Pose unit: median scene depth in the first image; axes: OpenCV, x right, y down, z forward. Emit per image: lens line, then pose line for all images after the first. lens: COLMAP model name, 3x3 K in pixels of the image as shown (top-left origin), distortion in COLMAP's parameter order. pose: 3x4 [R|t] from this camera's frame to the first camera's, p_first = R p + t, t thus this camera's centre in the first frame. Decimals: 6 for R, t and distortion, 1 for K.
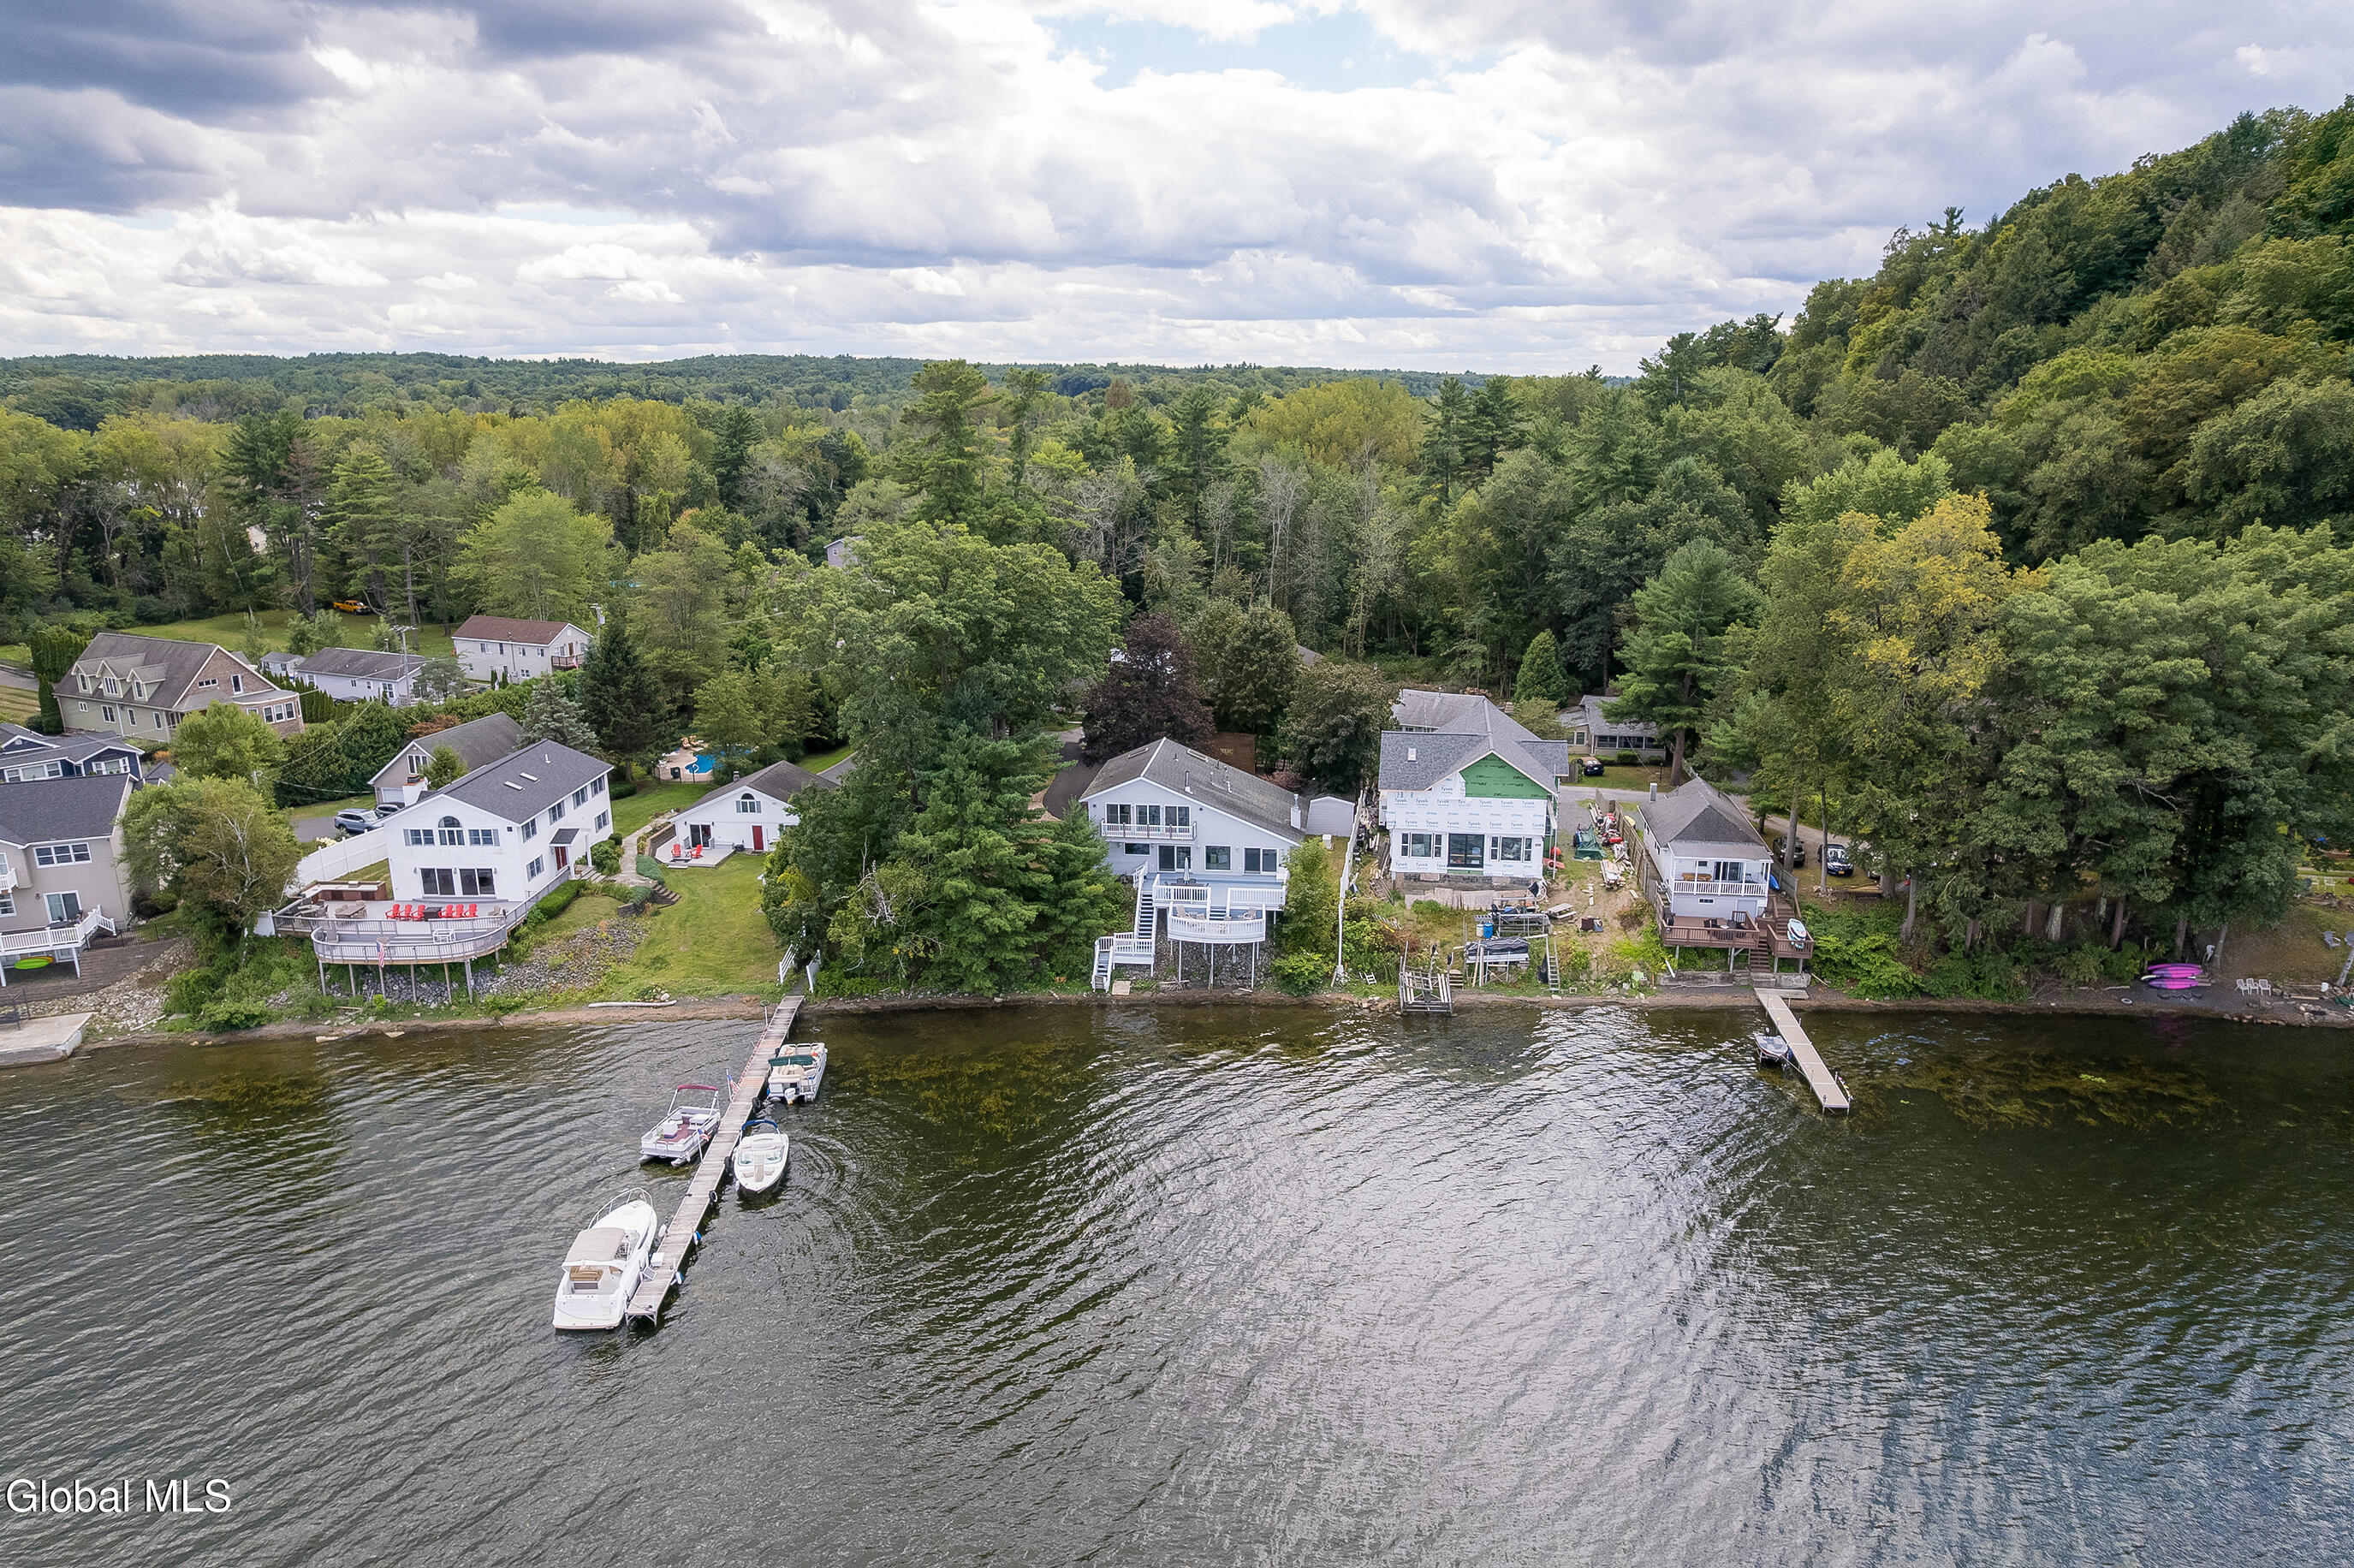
lens RADIAL K [[1505.2, 0, 1187.6], [0, 1505.2, 790.2], [0, 0, 1]] dist [-0.075108, 0.068054]
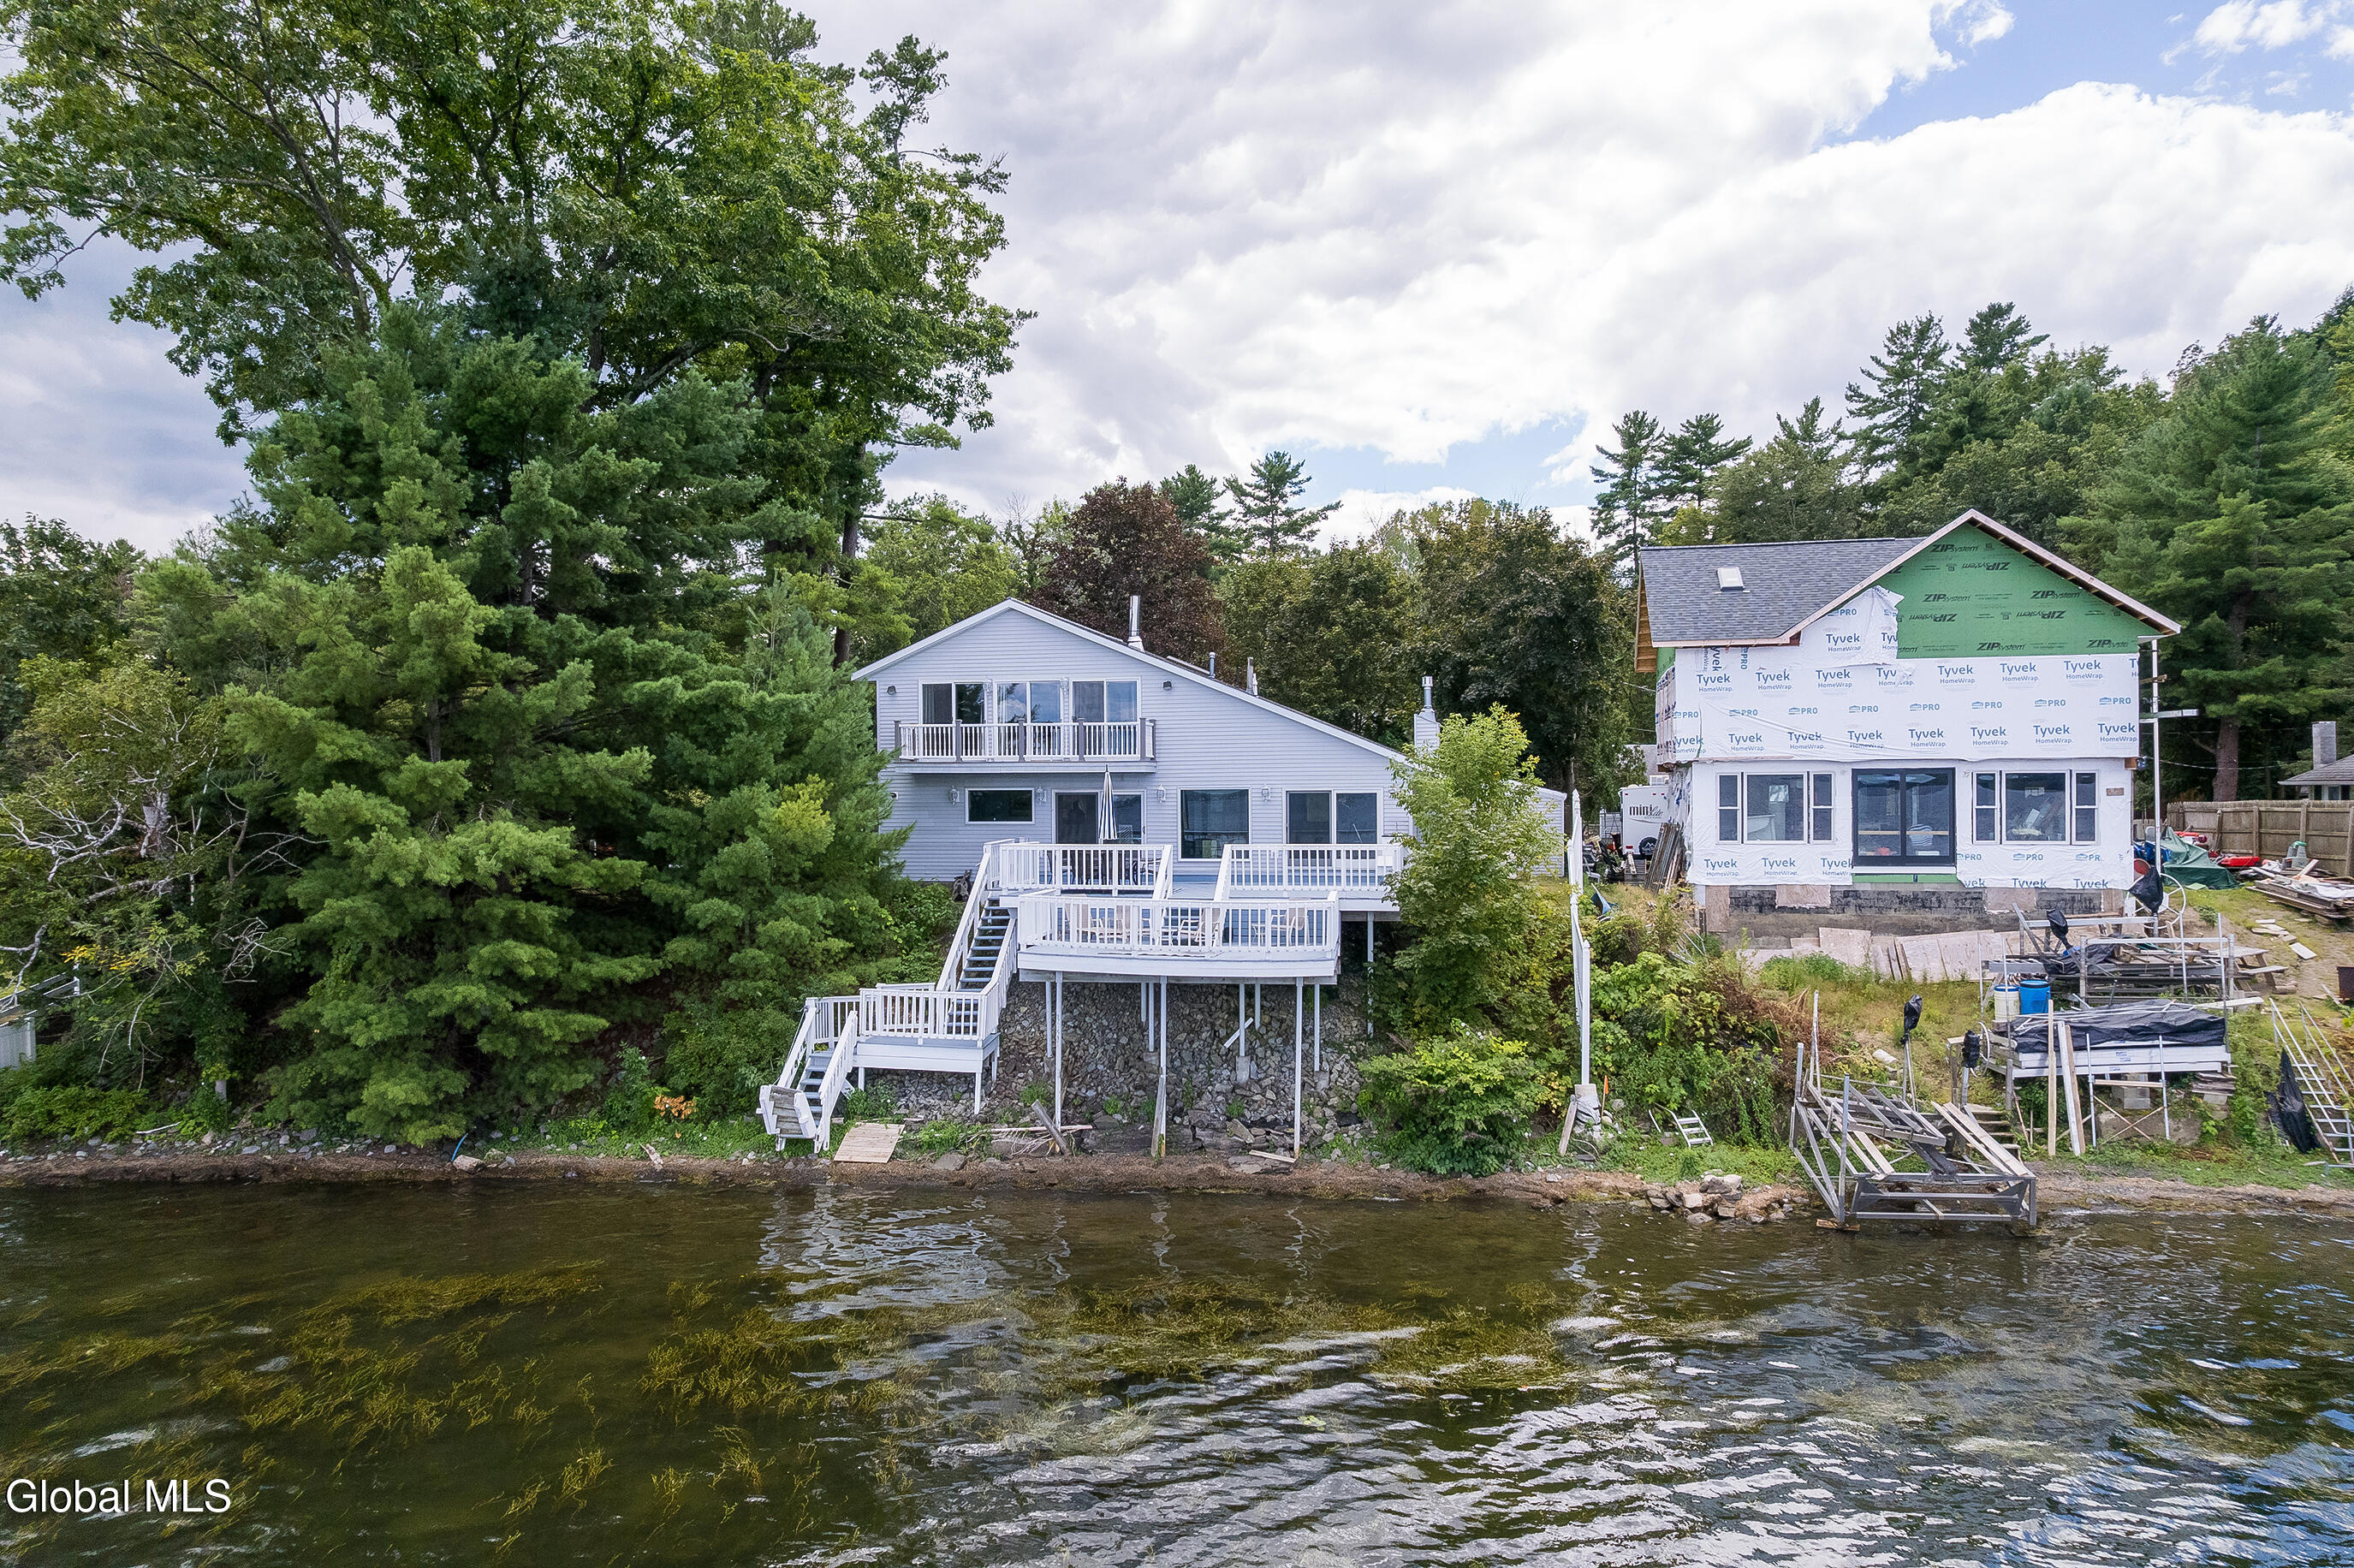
lens RADIAL K [[1505.2, 0, 1185.3], [0, 1505.2, 780.9], [0, 0, 1]] dist [-0.075108, 0.068054]
pose [[0.996688, -0.002445, -0.081281, 0.043023], [-0.019052, 0.964706, -0.262641, 0.131469], [0.079054, 0.263320, 0.961464, 0.652082]]
